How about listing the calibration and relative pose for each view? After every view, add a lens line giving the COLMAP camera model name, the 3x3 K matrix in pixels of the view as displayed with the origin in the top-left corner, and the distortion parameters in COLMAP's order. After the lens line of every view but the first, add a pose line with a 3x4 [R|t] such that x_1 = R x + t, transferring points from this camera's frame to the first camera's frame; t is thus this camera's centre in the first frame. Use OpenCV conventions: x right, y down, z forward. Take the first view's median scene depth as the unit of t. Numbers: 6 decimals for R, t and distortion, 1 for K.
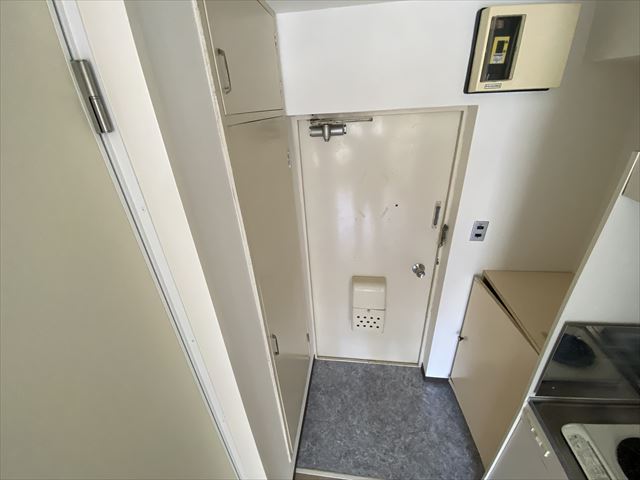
lens RADIAL K [[268.4, 0, 320.5], [0, 268.4, 242.0], [0, 0, 1]] dist [0.026316, -0.016858]
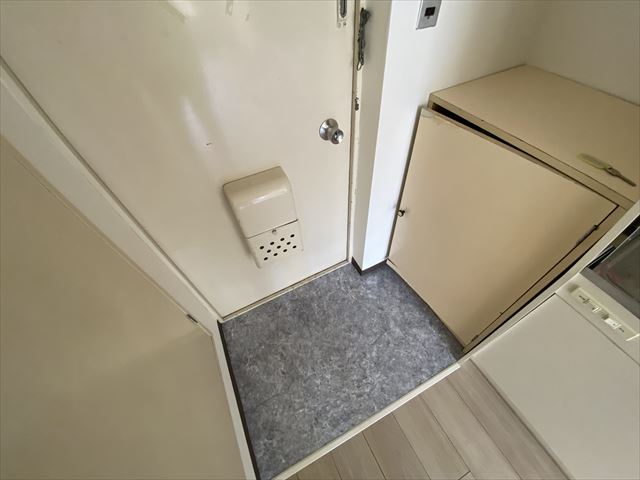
lens RADIAL K [[262.1, 0, 319.8], [0, 262.1, 237.7], [0, 0, 1]] dist [0.025302, -0.021546]
pose [[0.833690, -0.428086, 0.348861, 0.059068], [0.278042, 0.871202, 0.404597, 0.067611], [-0.477131, -0.240310, 0.845339, 0.480675]]
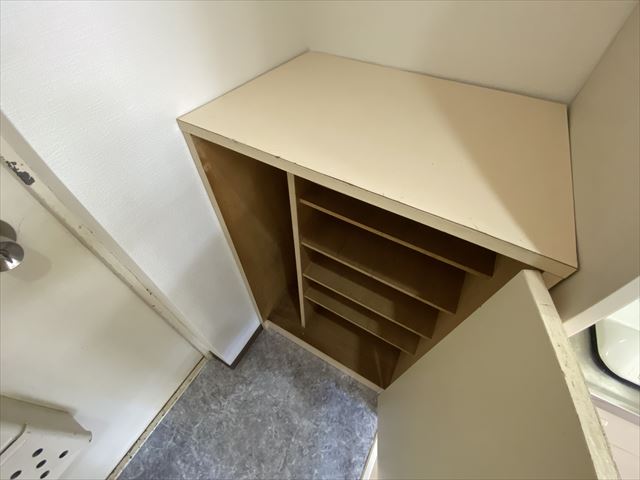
lens RADIAL K [[268.4, 0, 320.5], [0, 268.4, 242.0], [0, 0, 1]] dist [0.026316, -0.016858]
pose [[0.378080, -0.687385, 0.620126, 0.327367], [0.402497, 0.725276, 0.558544, 0.084723], [-0.833697, 0.038424, 0.550883, 0.598366]]
